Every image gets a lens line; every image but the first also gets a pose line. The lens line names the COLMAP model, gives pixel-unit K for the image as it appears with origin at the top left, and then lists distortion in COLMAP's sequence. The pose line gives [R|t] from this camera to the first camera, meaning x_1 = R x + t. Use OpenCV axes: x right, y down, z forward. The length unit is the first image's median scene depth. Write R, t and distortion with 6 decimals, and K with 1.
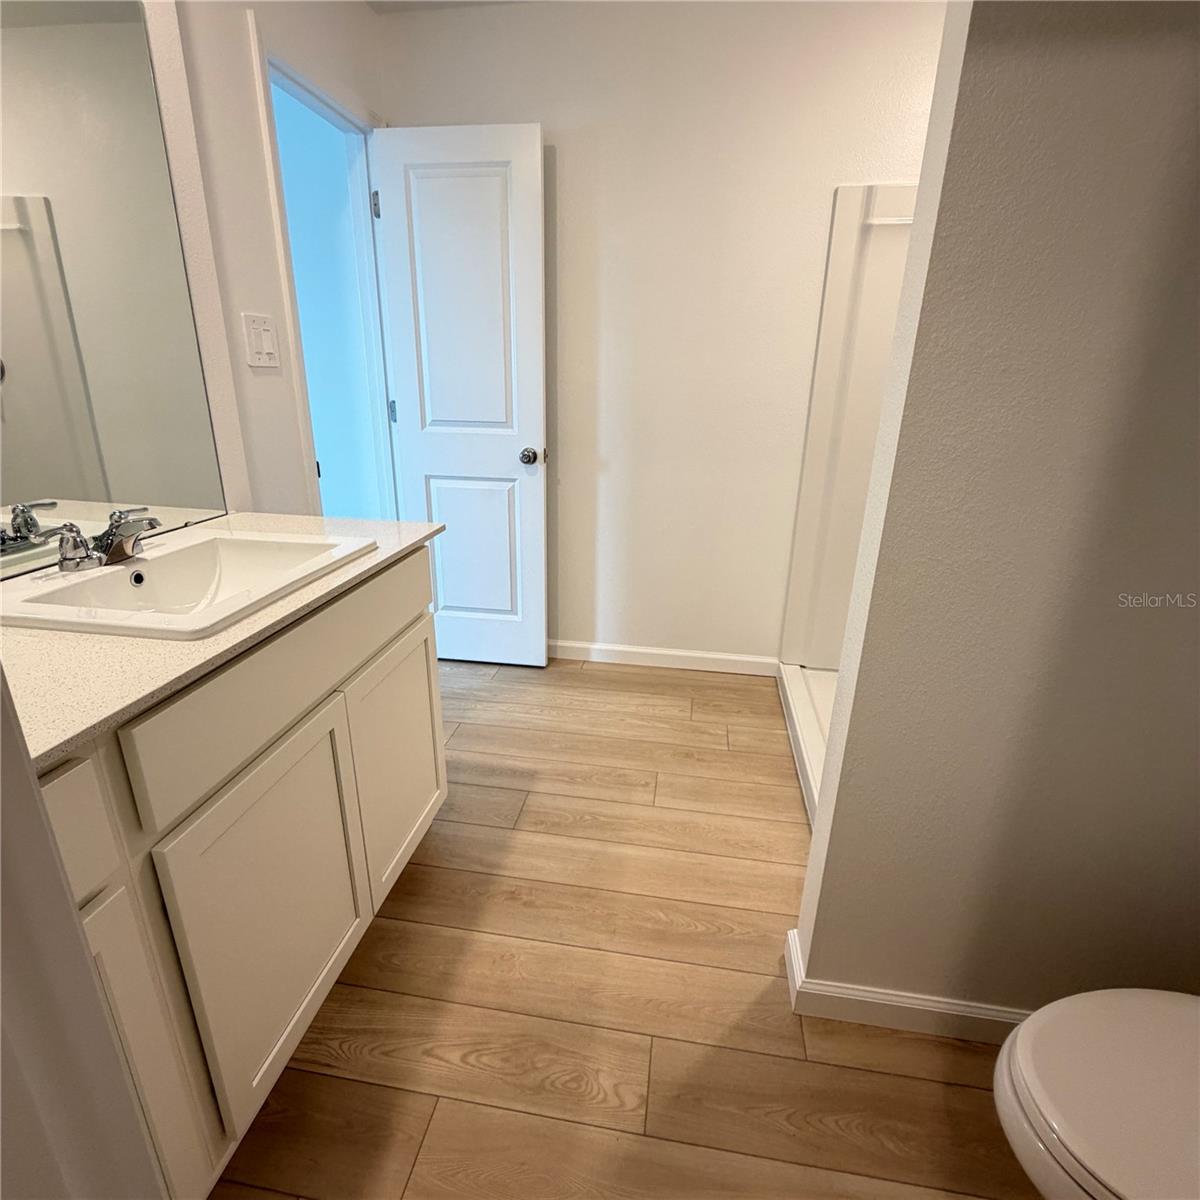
lens RADIAL K [[643.6, 0, 599.0], [0, 643.6, 598.3], [0, 0, 1]] dist [0.000683, 0.000058]
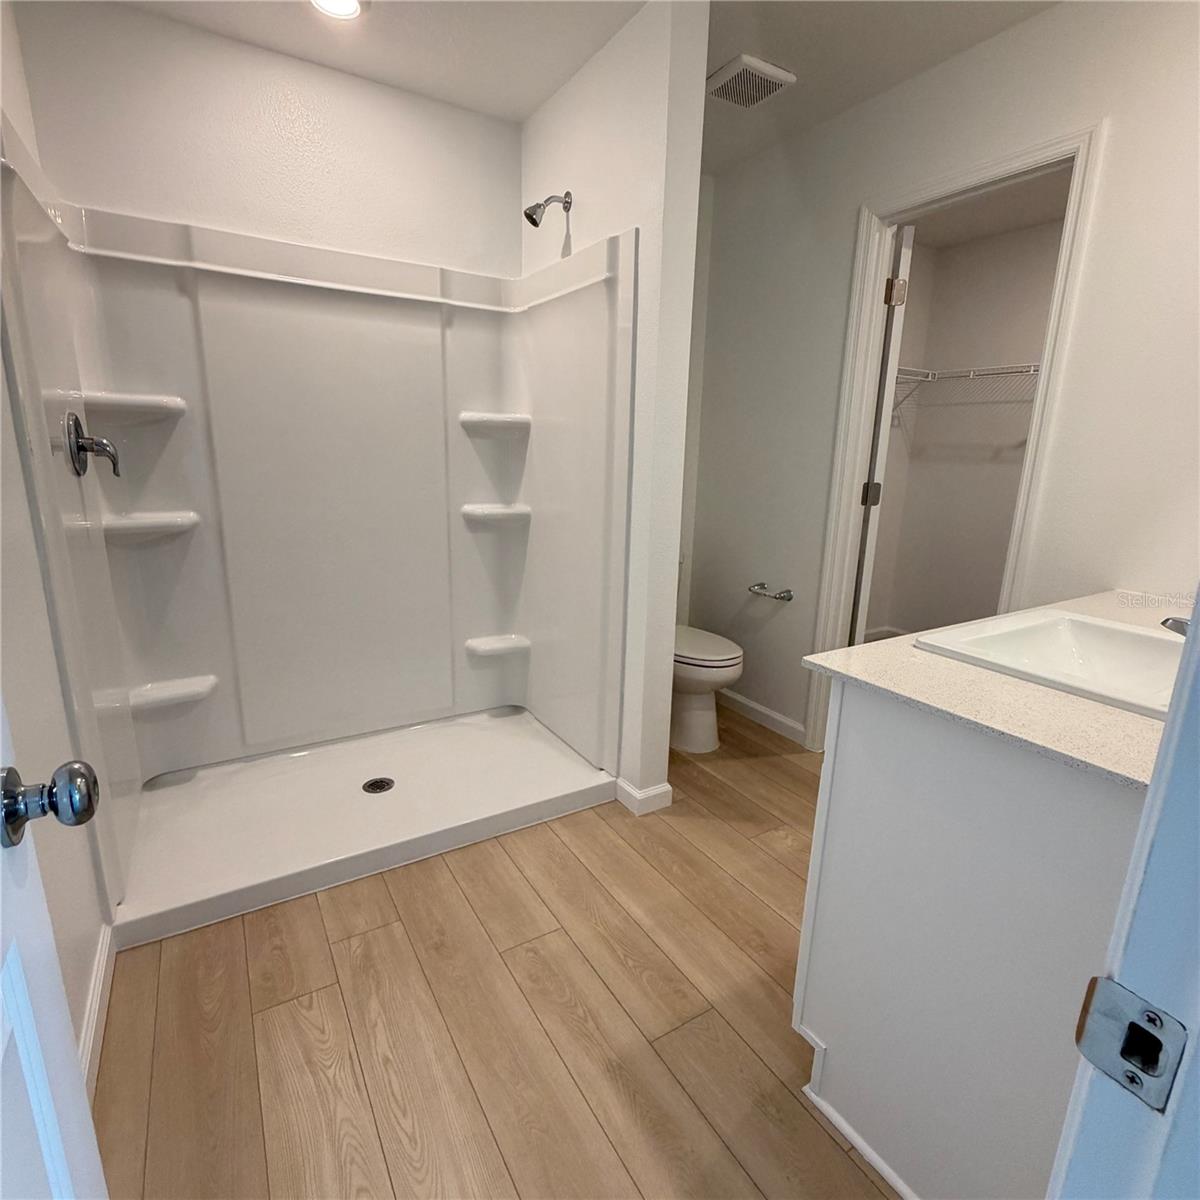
lens RADIAL K [[643.6, 0, 592.0], [0, 643.6, 600.0], [0, 0, 1]] dist [0.000683, 0.000058]
pose [[-0.640695, -0.218513, 0.736045, -0.456107], [0.214891, 0.869301, 0.445127, -0.413884], [-0.737110, 0.443360, -0.510000, 1.147862]]
